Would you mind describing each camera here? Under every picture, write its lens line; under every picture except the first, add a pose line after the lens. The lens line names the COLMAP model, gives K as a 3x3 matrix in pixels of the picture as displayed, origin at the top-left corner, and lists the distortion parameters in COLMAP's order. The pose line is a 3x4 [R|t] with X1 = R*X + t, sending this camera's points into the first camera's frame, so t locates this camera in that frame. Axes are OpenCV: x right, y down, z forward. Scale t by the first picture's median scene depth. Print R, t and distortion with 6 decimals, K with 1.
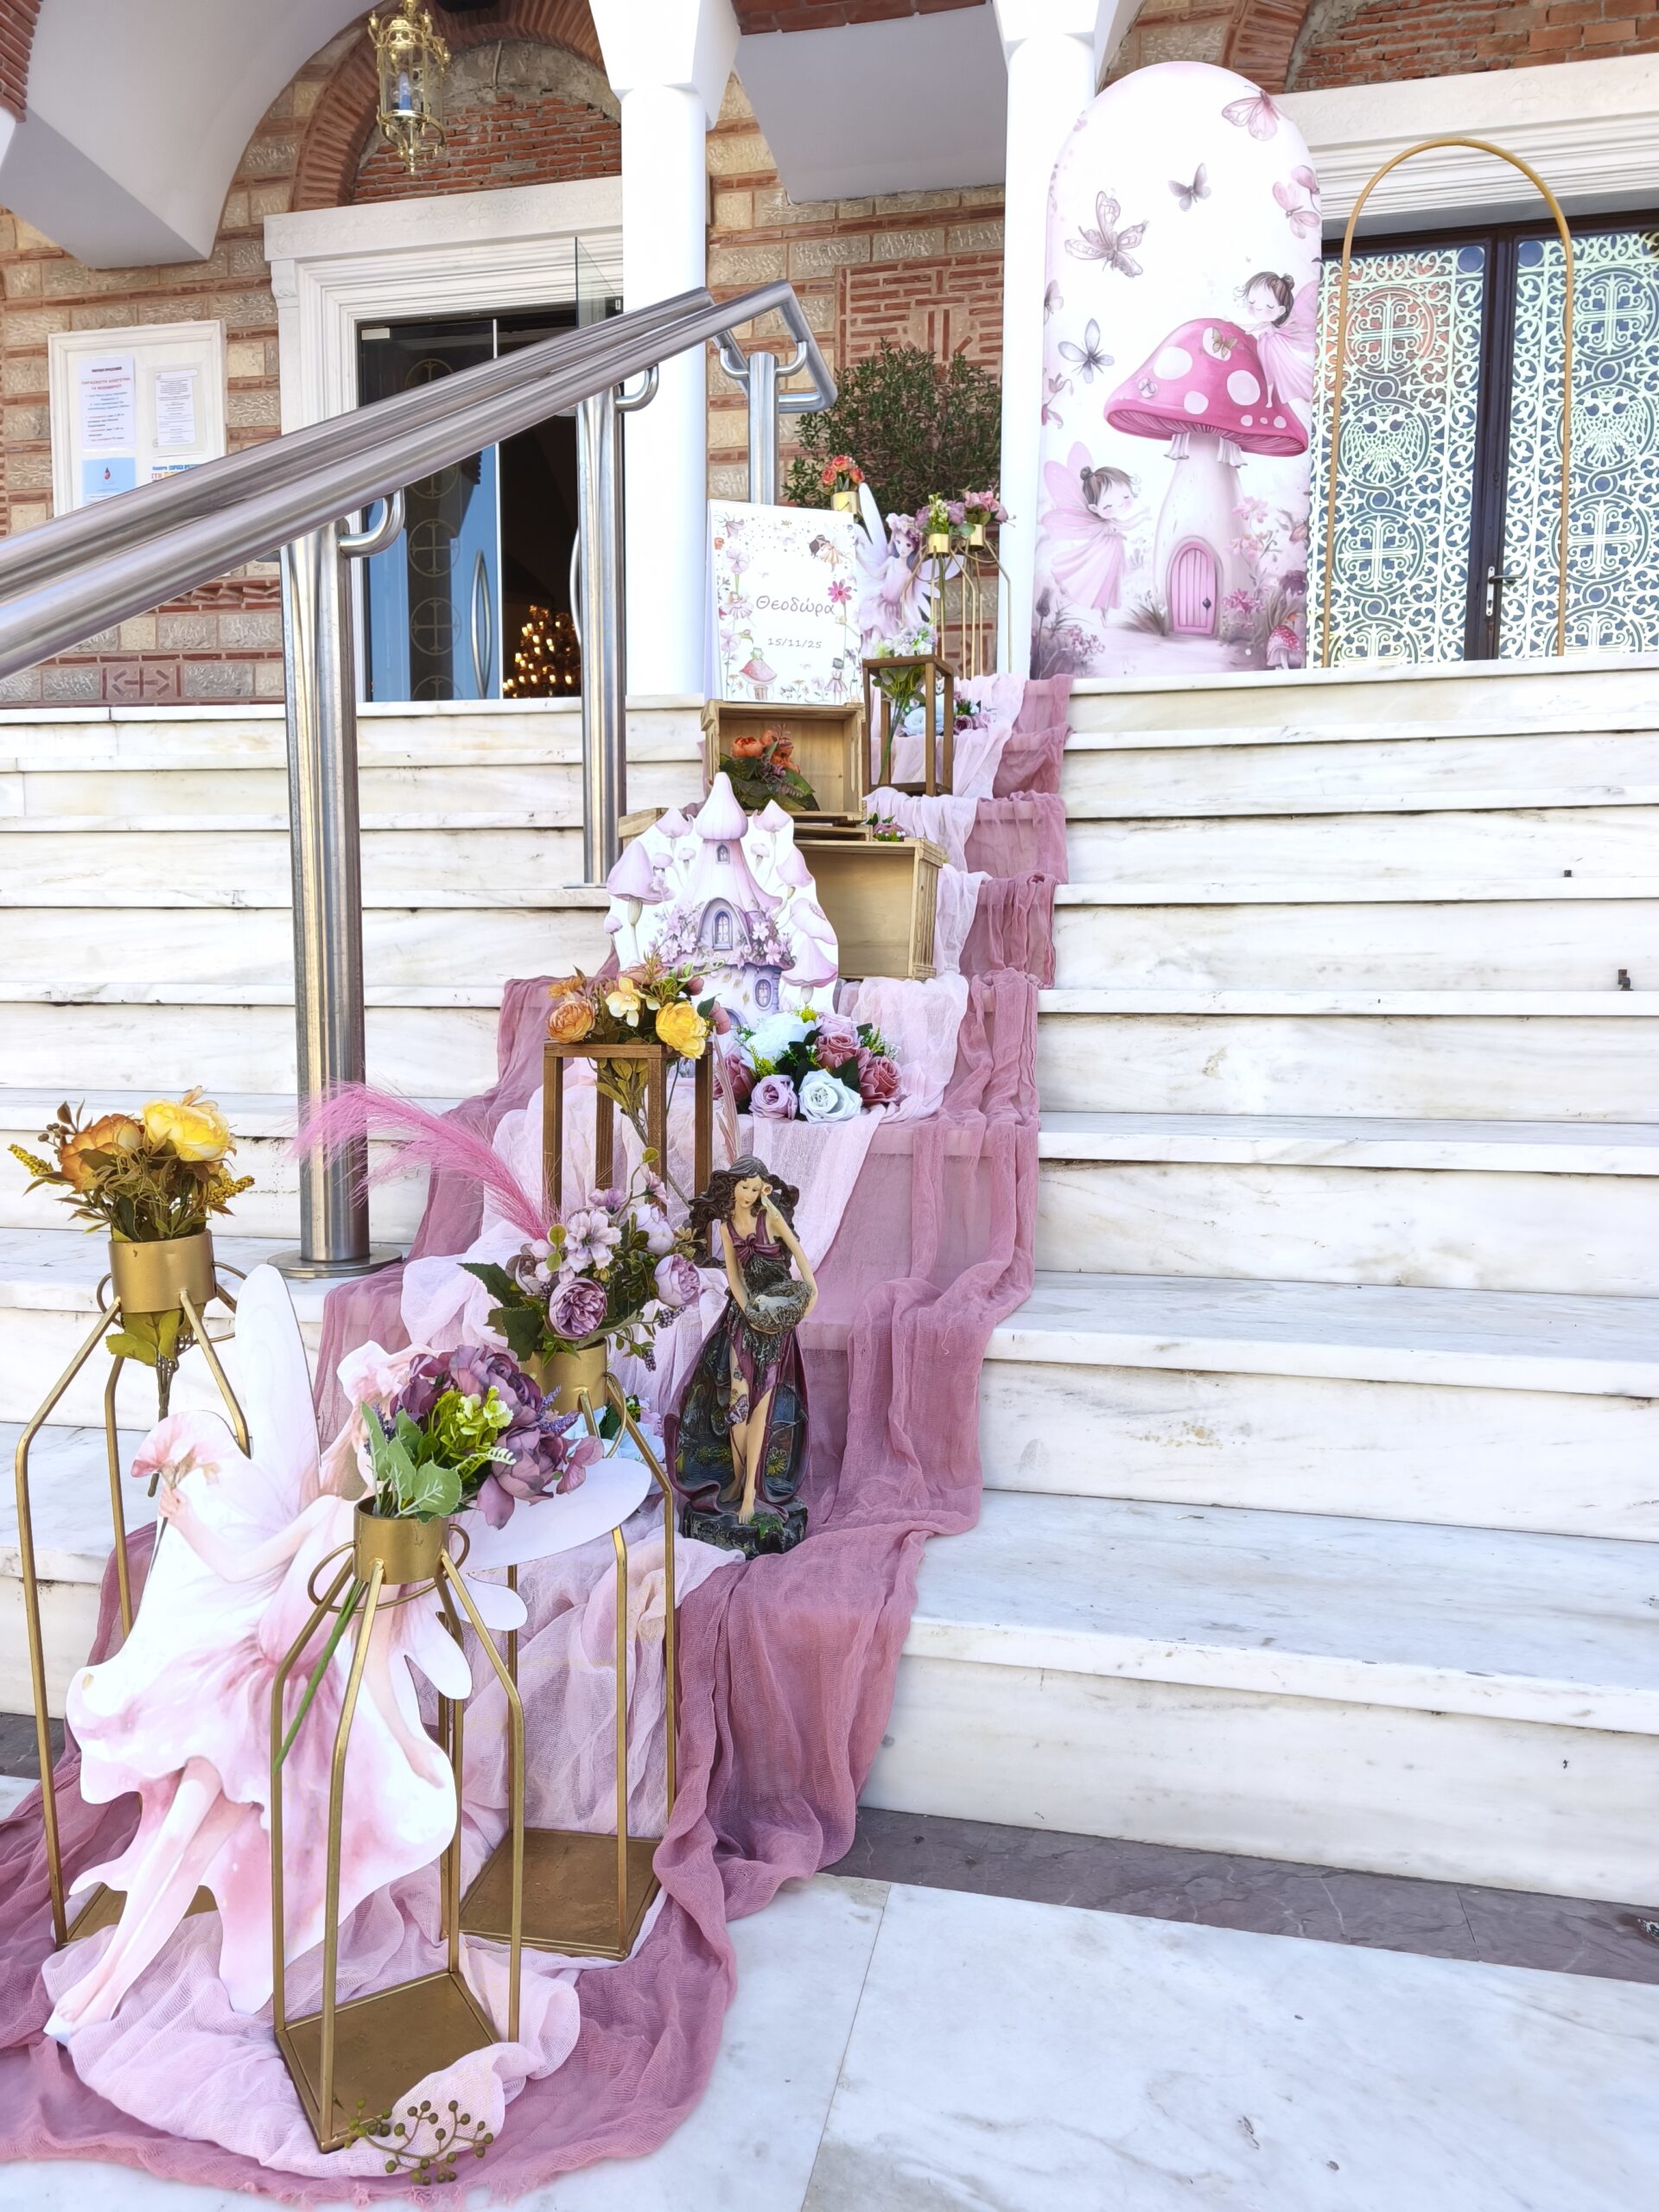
lens RADIAL K [[1450.5, 0, 749.2], [0, 1450.5, 1073.2], [0, 0, 1]] dist [0.089391, -0.081349]
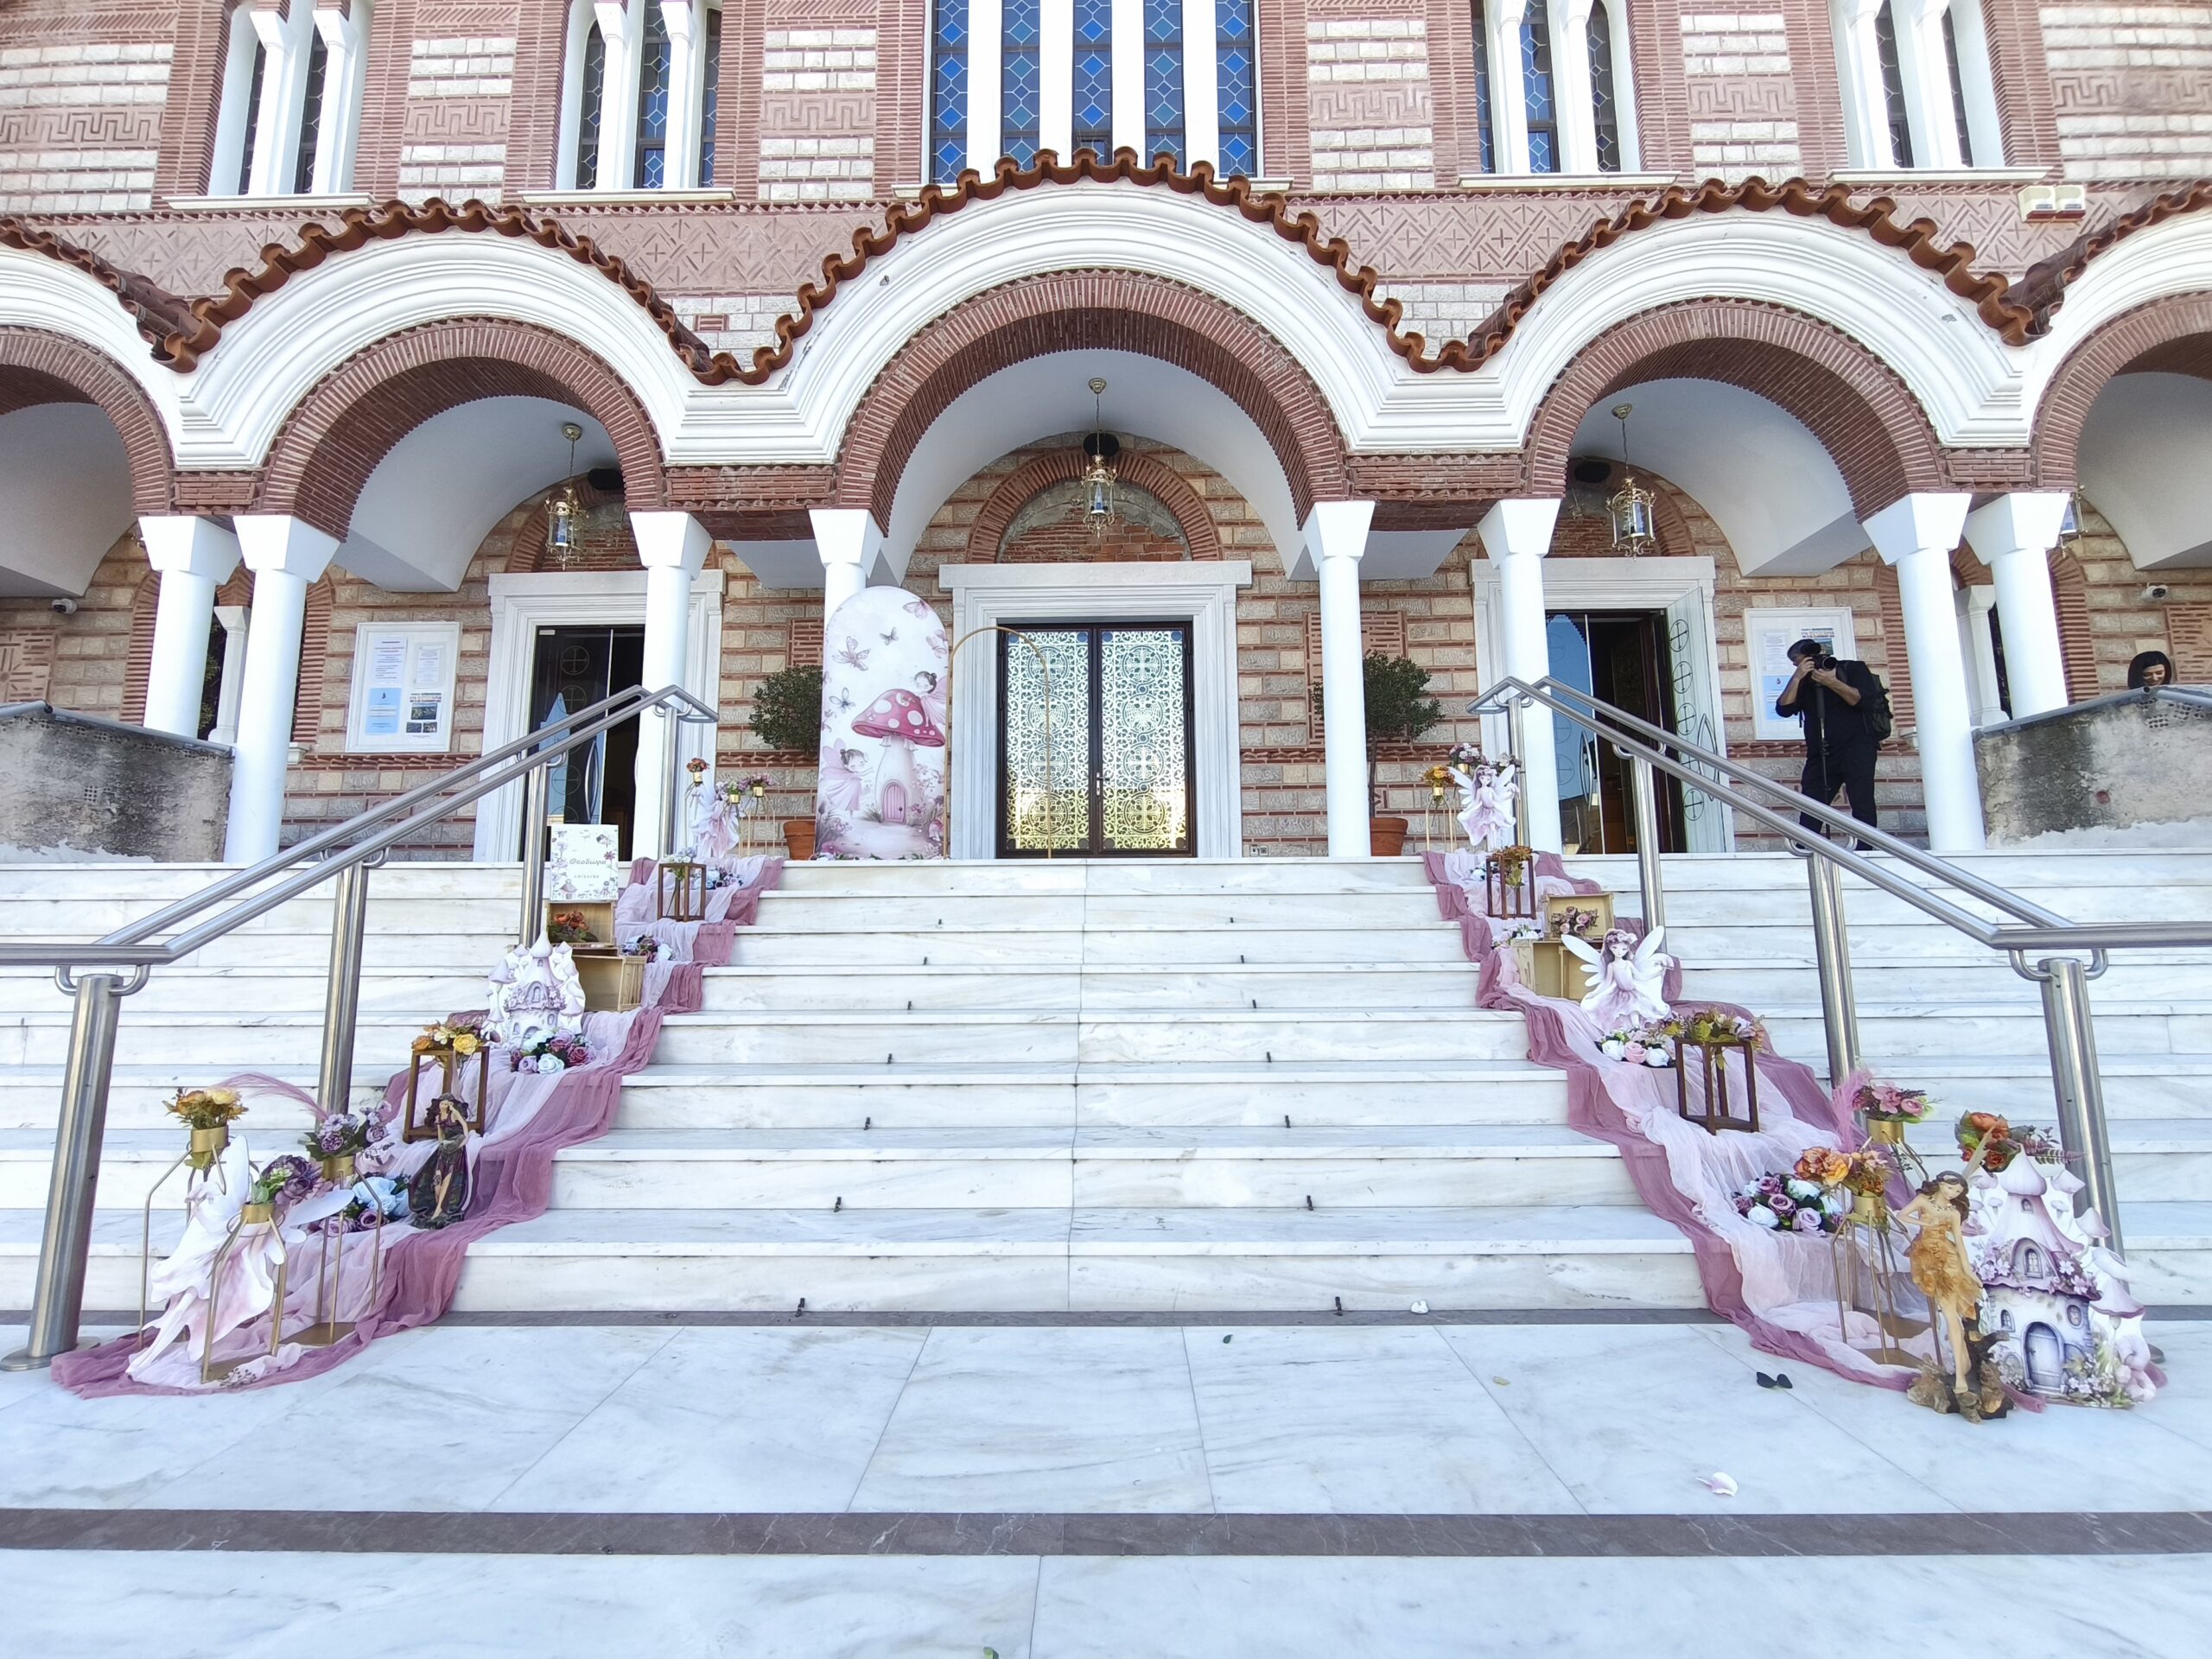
lens RADIAL K [[946.3, 0, 1072.7], [0, 946.3, 813.8], [0, 0, 1]] dist [-0.009099, 0.000299]
pose [[0.981627, 0.018630, 0.189899, 0.213746], [0.017454, 0.982283, -0.186591, -0.030794], [-0.190011, 0.186477, 0.963910, -0.300351]]
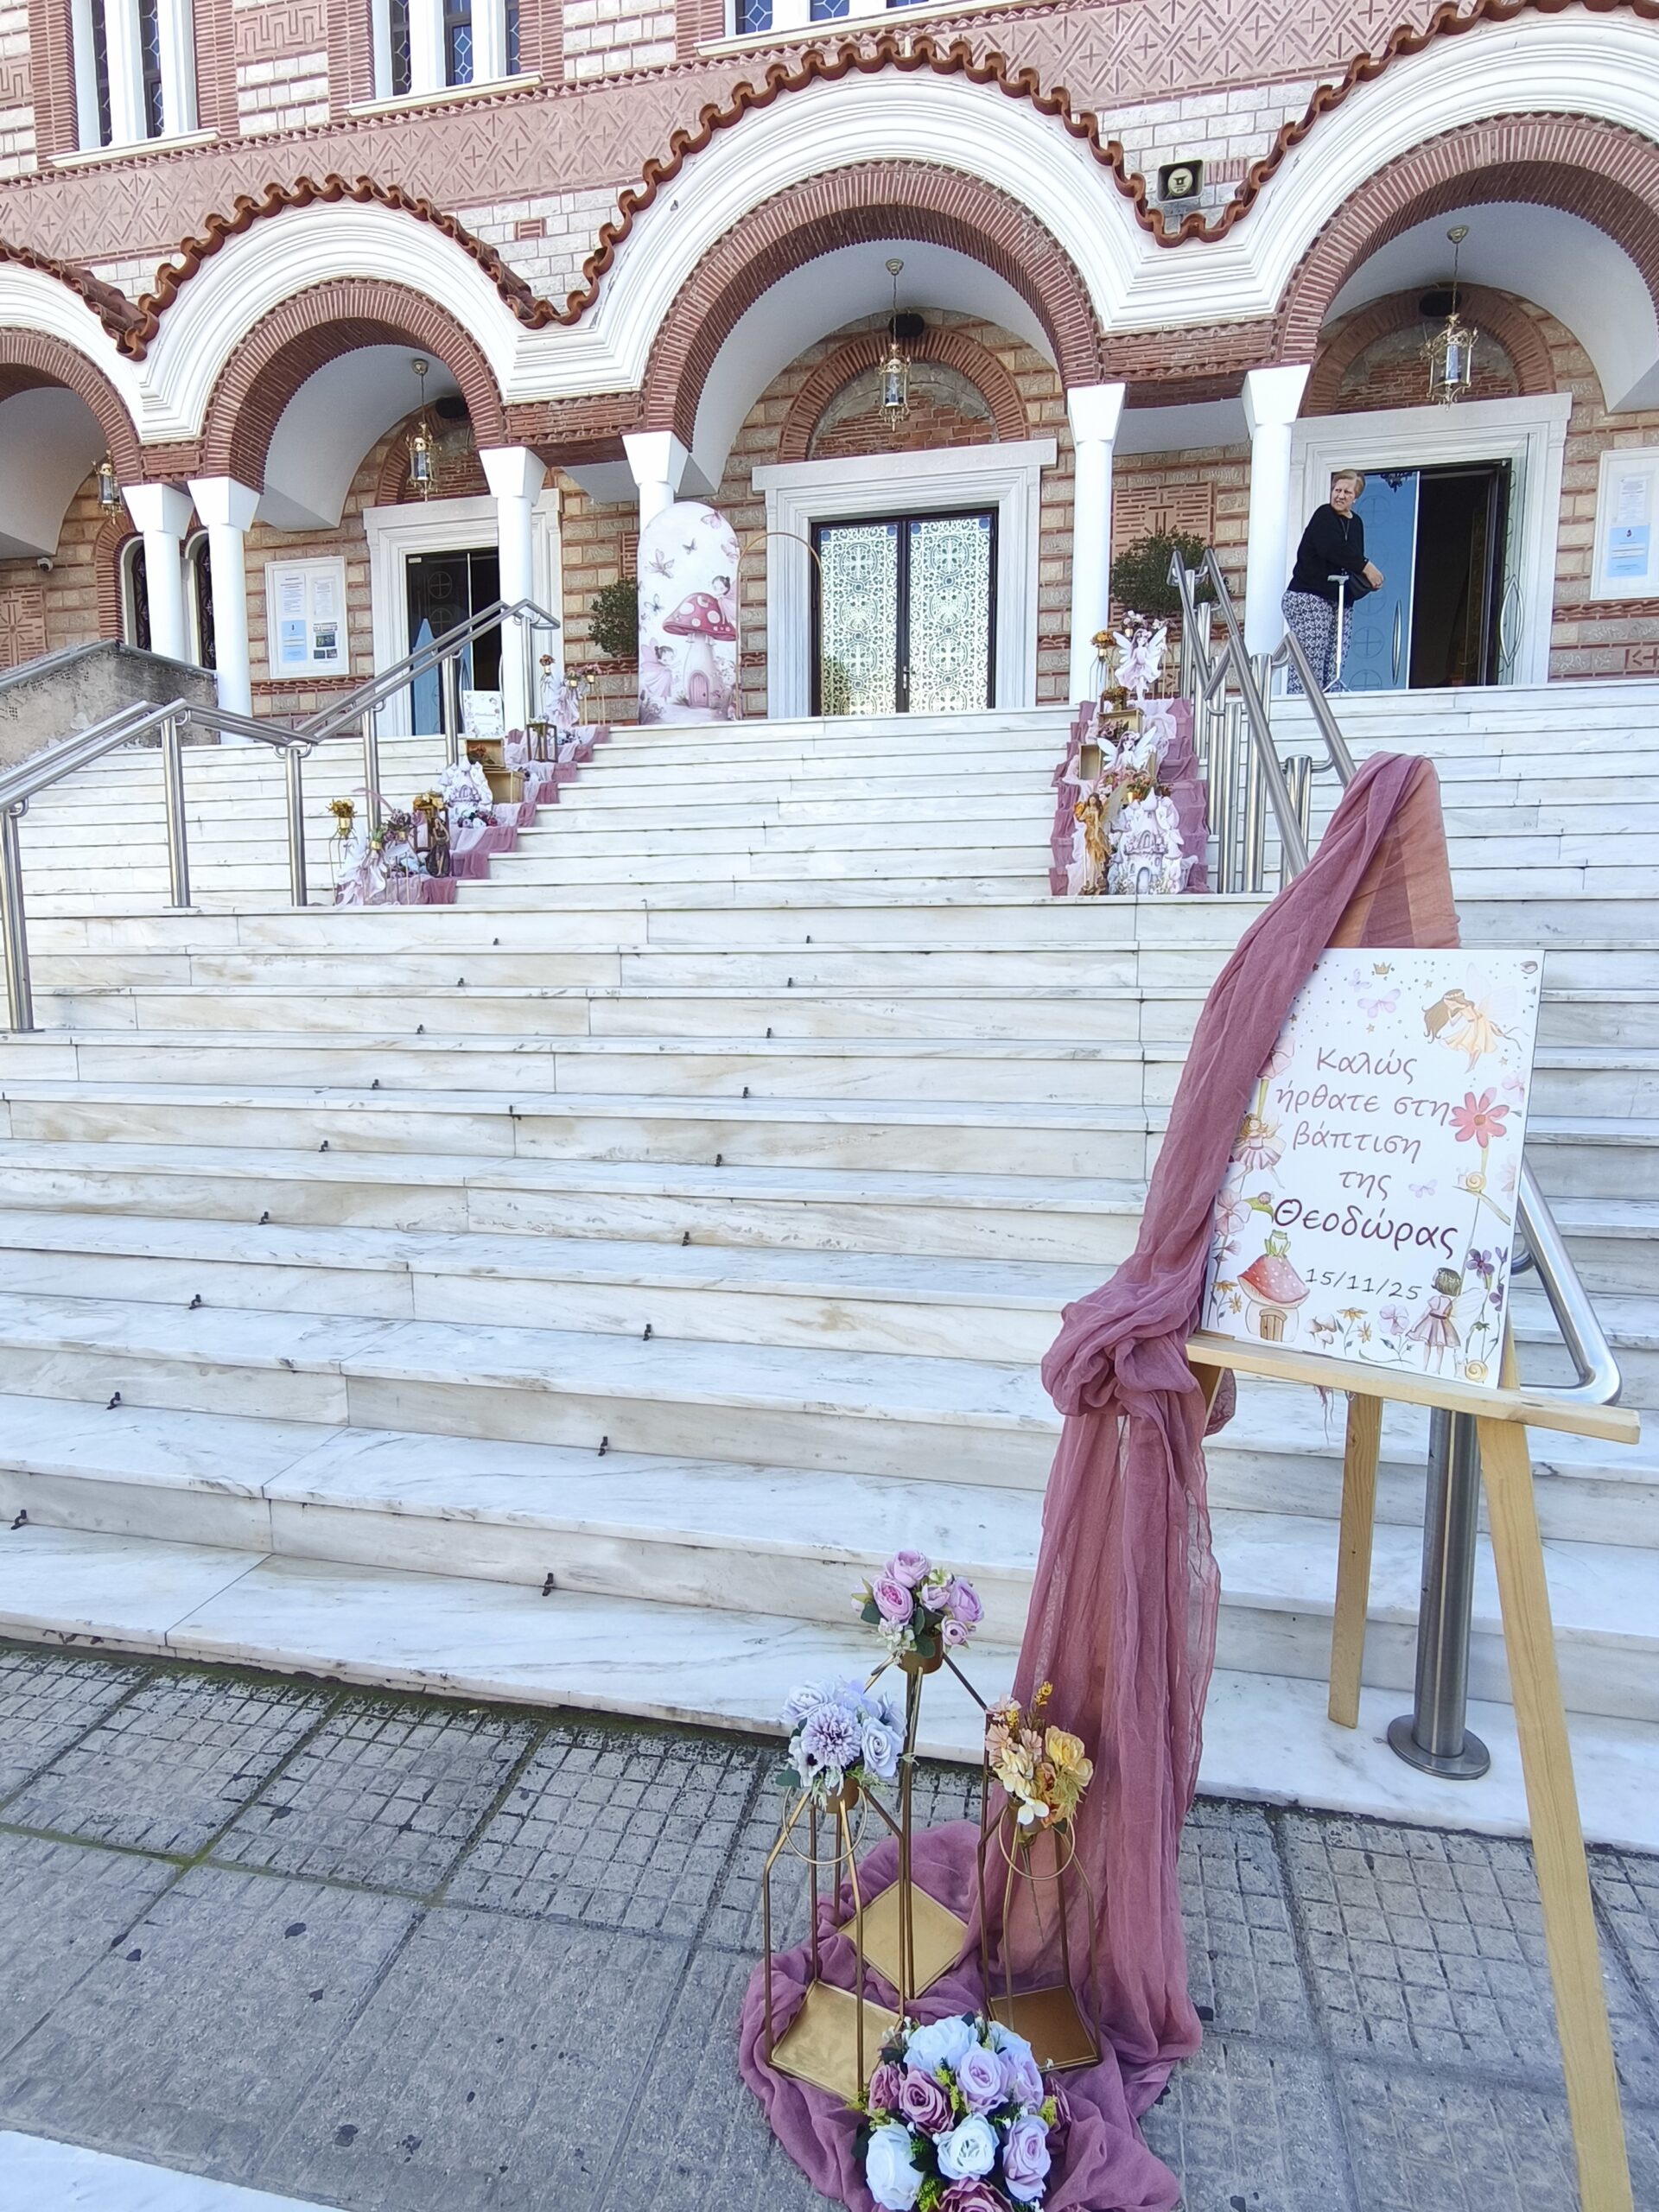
lens RADIAL K [[1353.7, 0, 816.4], [0, 1353.7, 1123.2], [0, 0, 1]] dist [-0.036368, 0.025347]
pose [[0.999919, -0.009007, -0.008969, 0.386776], [0.009460, 0.998613, 0.051793, 0.252289], [0.008490, -0.051873, 0.998618, -1.117361]]
